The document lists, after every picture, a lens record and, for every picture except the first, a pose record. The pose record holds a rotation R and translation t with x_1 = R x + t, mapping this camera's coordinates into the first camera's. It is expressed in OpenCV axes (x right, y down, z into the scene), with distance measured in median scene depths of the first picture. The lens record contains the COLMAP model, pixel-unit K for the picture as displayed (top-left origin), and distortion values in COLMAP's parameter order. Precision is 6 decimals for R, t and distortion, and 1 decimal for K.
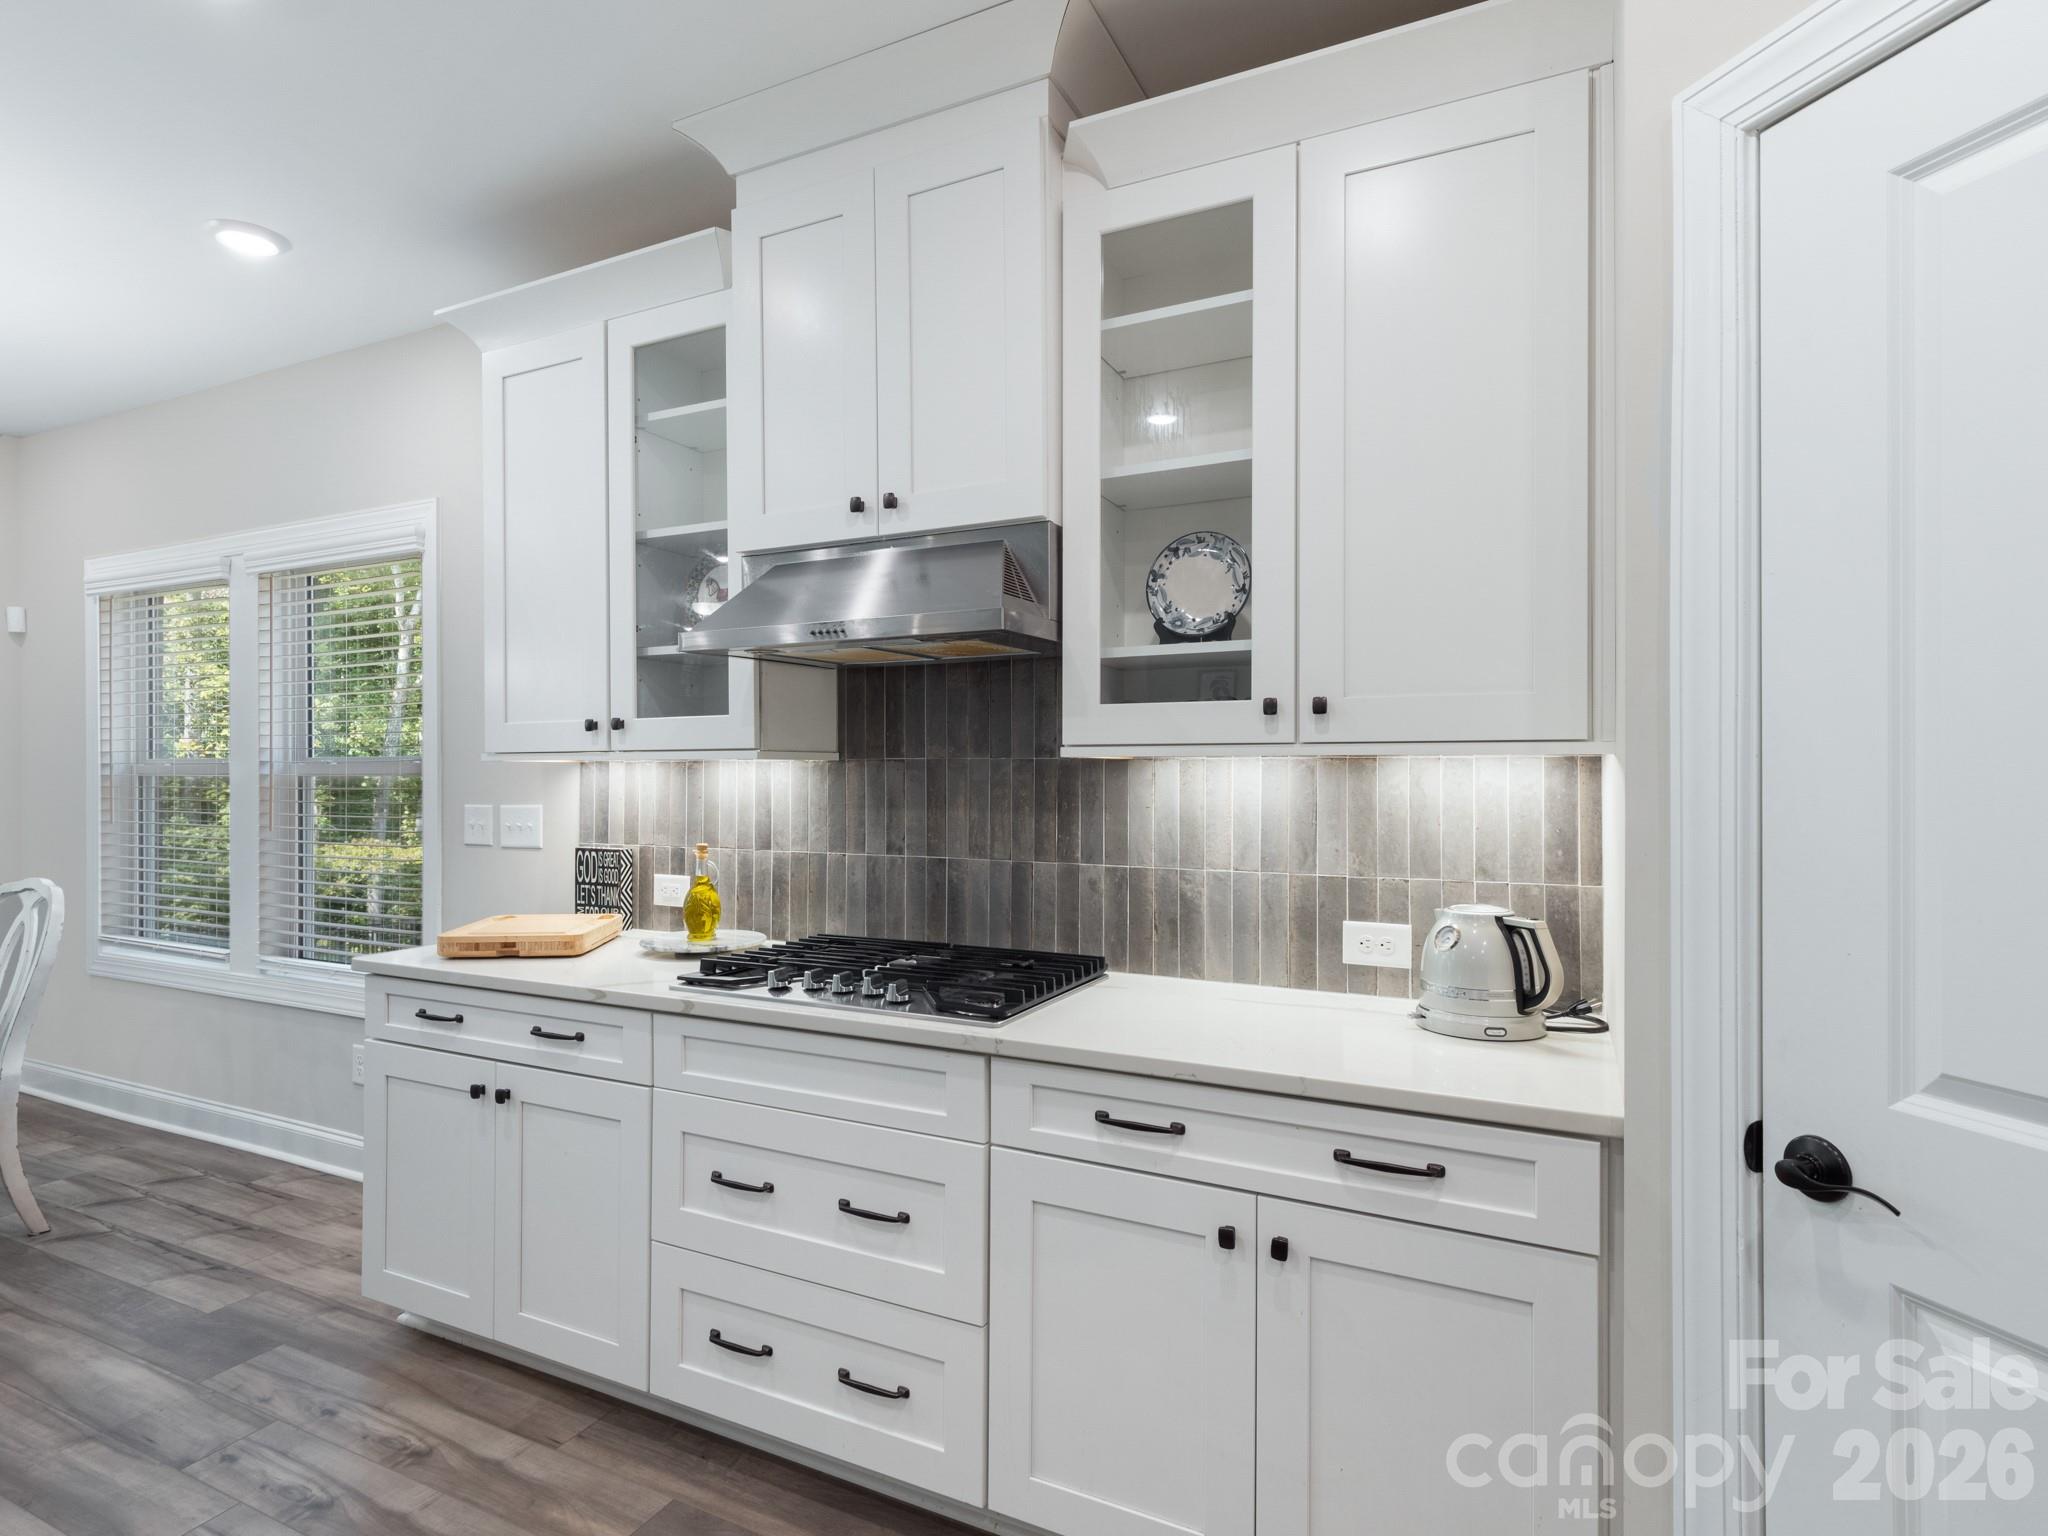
lens RADIAL K [[1082.9, 0, 1005.4], [0, 1082.9, 773.5], [0, 0, 1]] dist [0.004217, 0.001802]
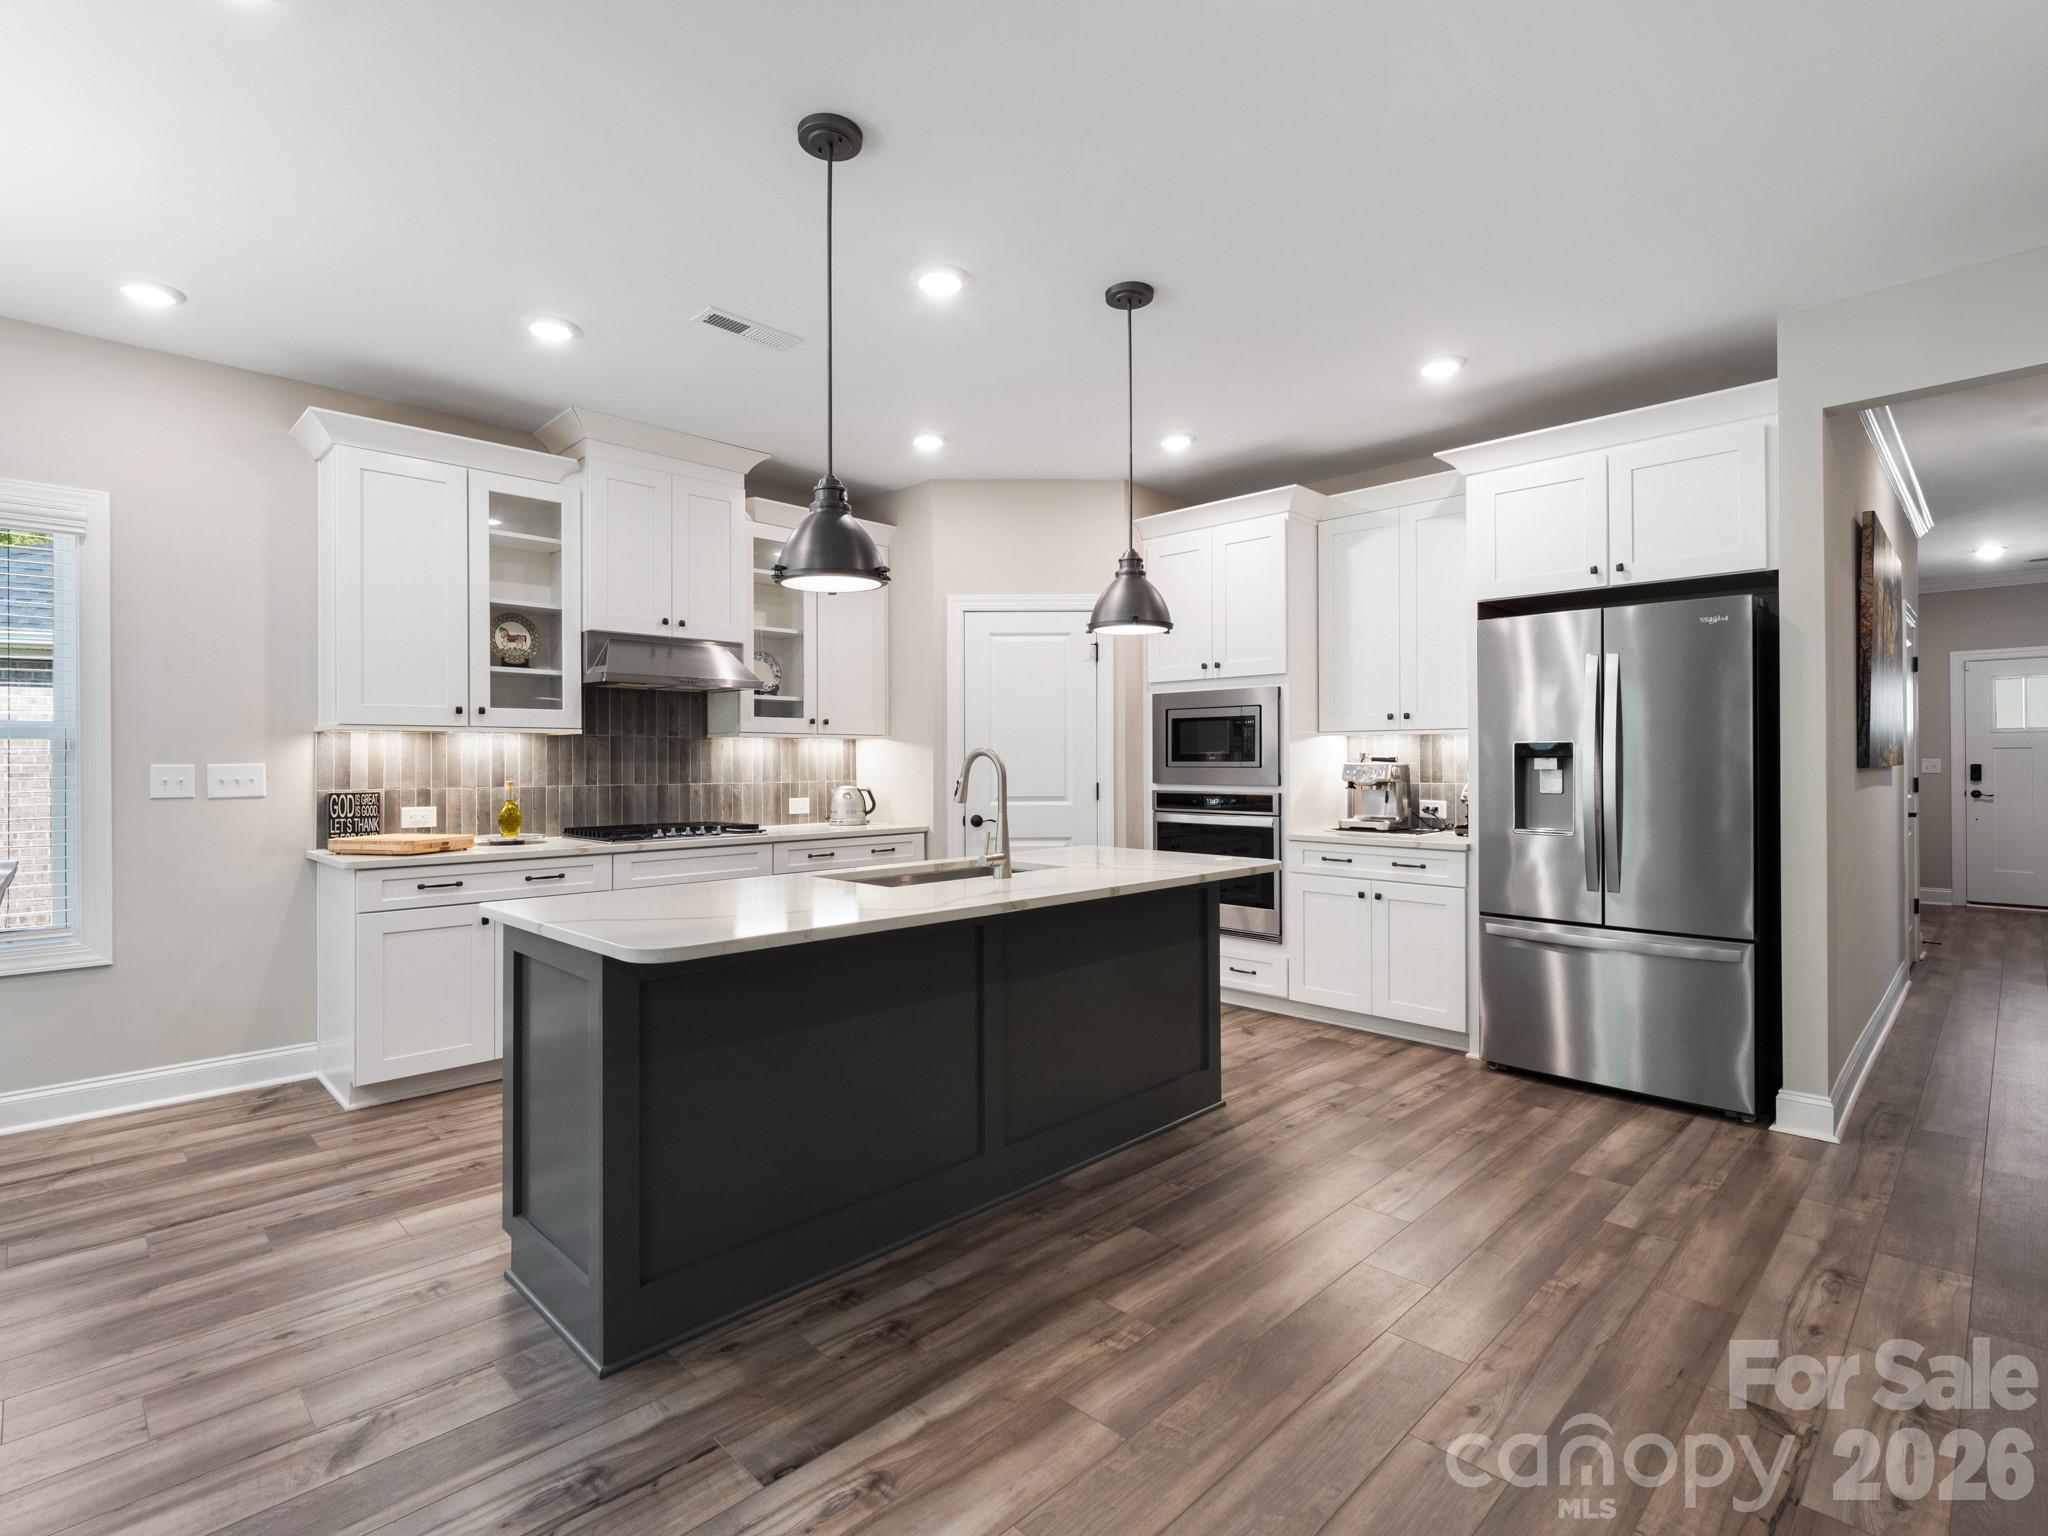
lens RADIAL K [[997.2, 0, 1010.3], [0, 997.2, 756.2], [0, 0, 1]] dist [0.006946, -0.005160]
pose [[0.324025, 0.004110, 0.946039, -1.677938], [0.002355, 0.999984, -0.005150, 0.038099], [-0.946045, 0.003897, 0.324011, -0.307626]]
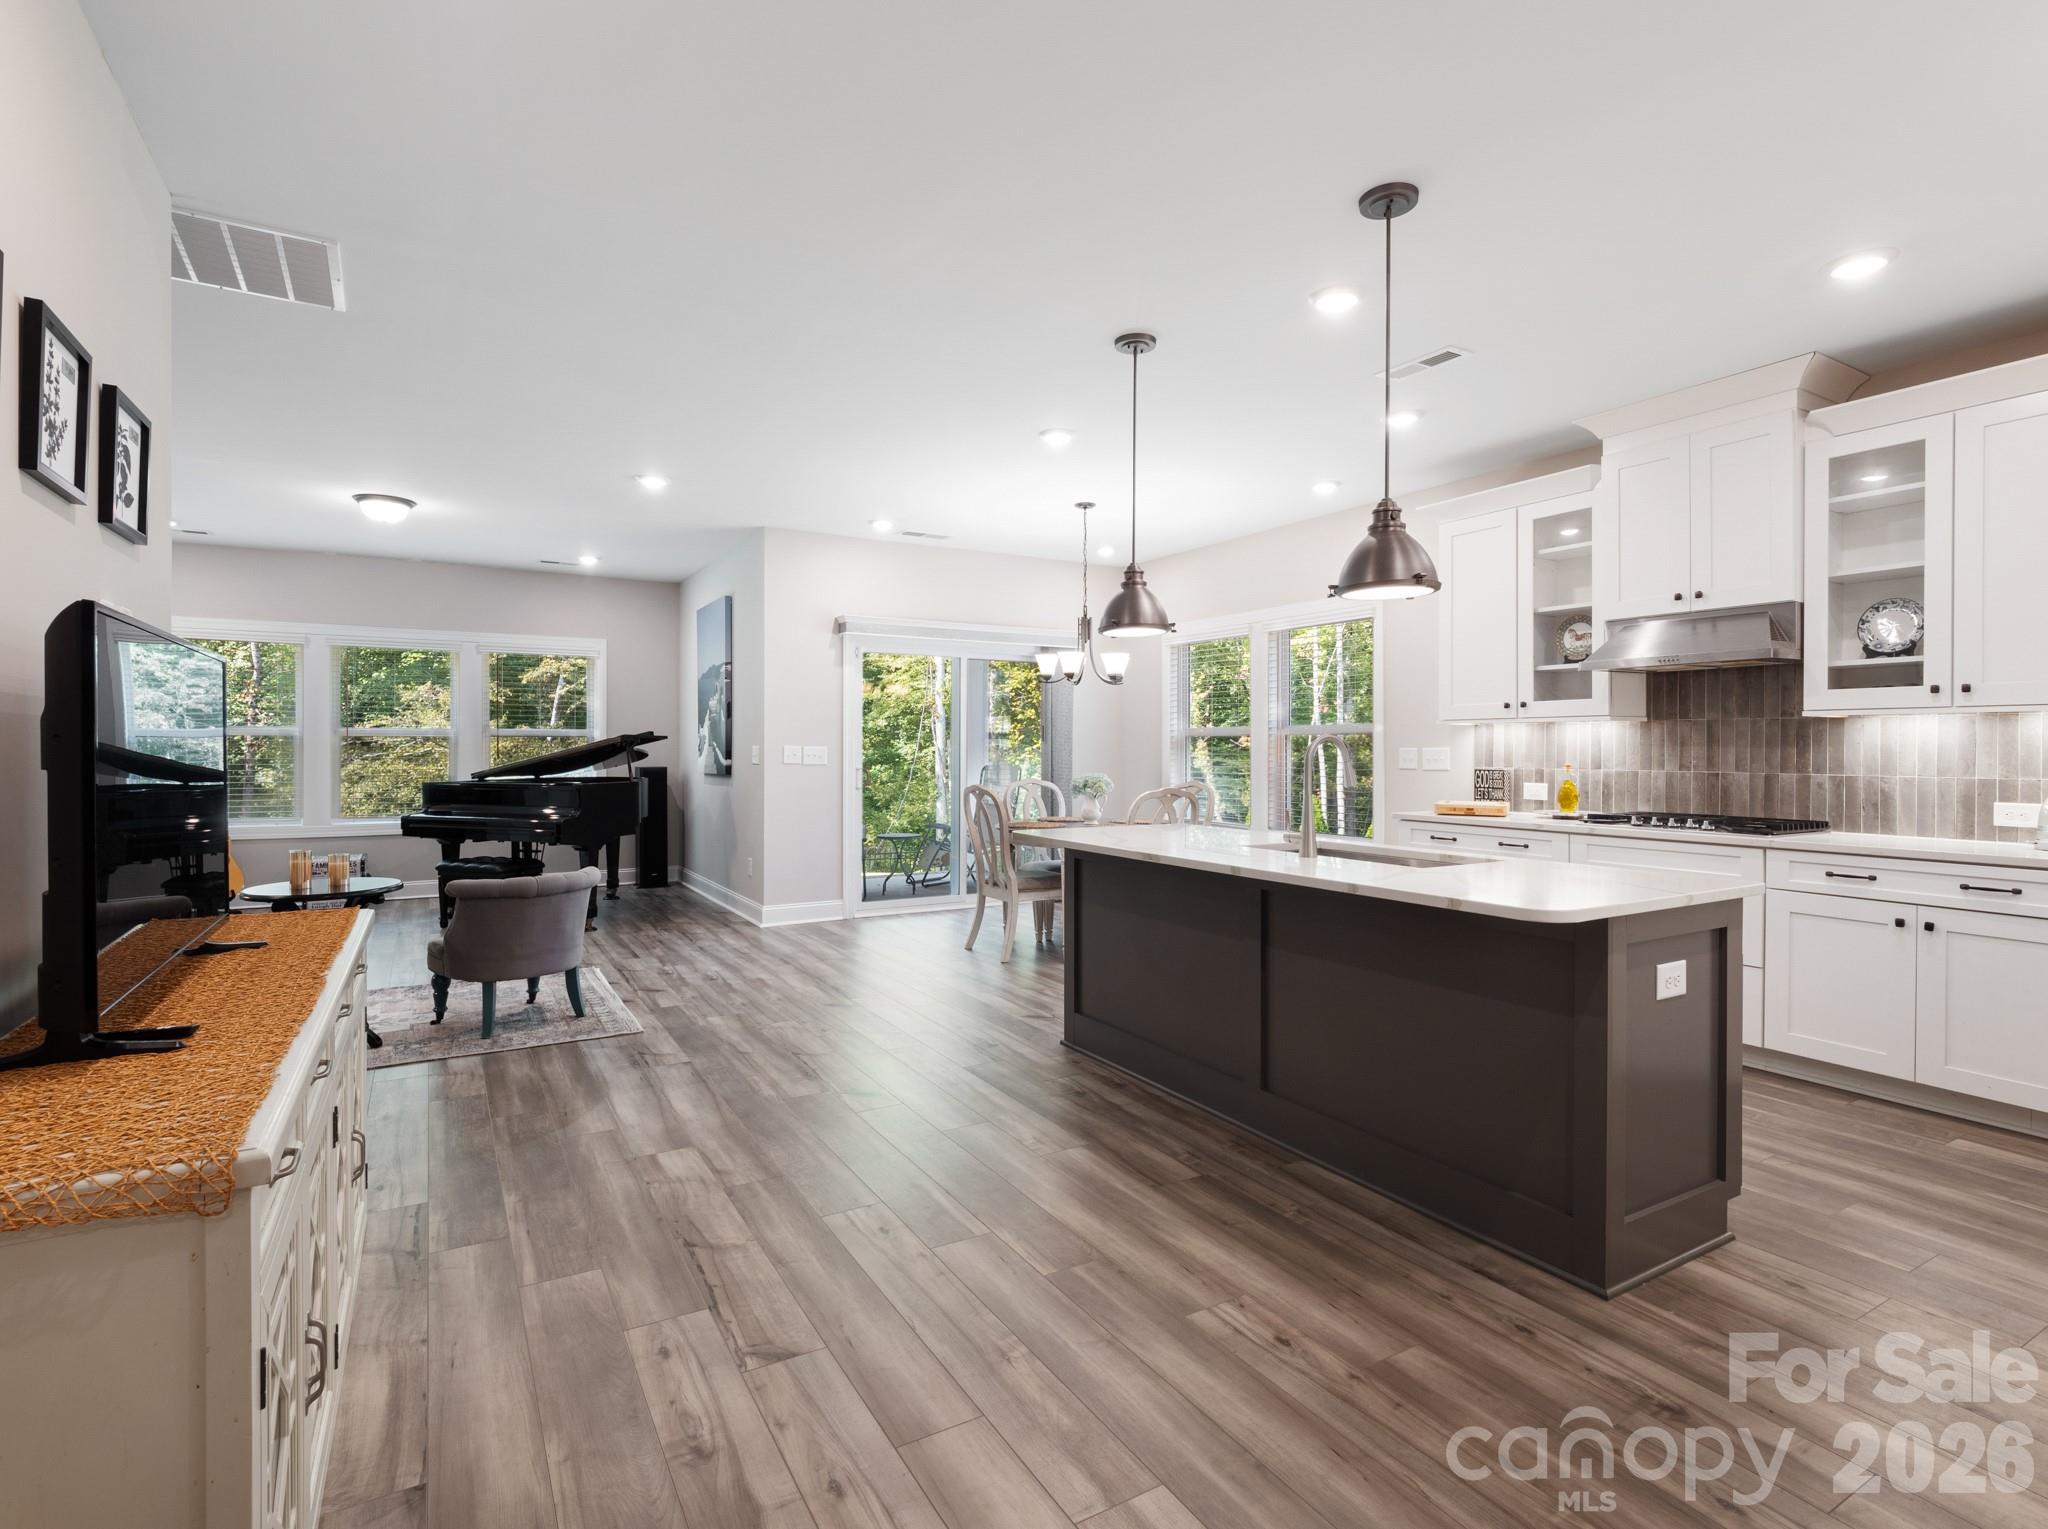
lens RADIAL K [[997.2, 0, 1014.9], [0, 997.2, 753.4], [0, 0, 1]] dist [0.006946, -0.005160]
pose [[0.837295, 0.004735, -0.546730, -0.138386], [-0.001741, 0.999981, 0.005995, 0.039628], [0.546748, -0.004067, 0.837287, -1.191346]]
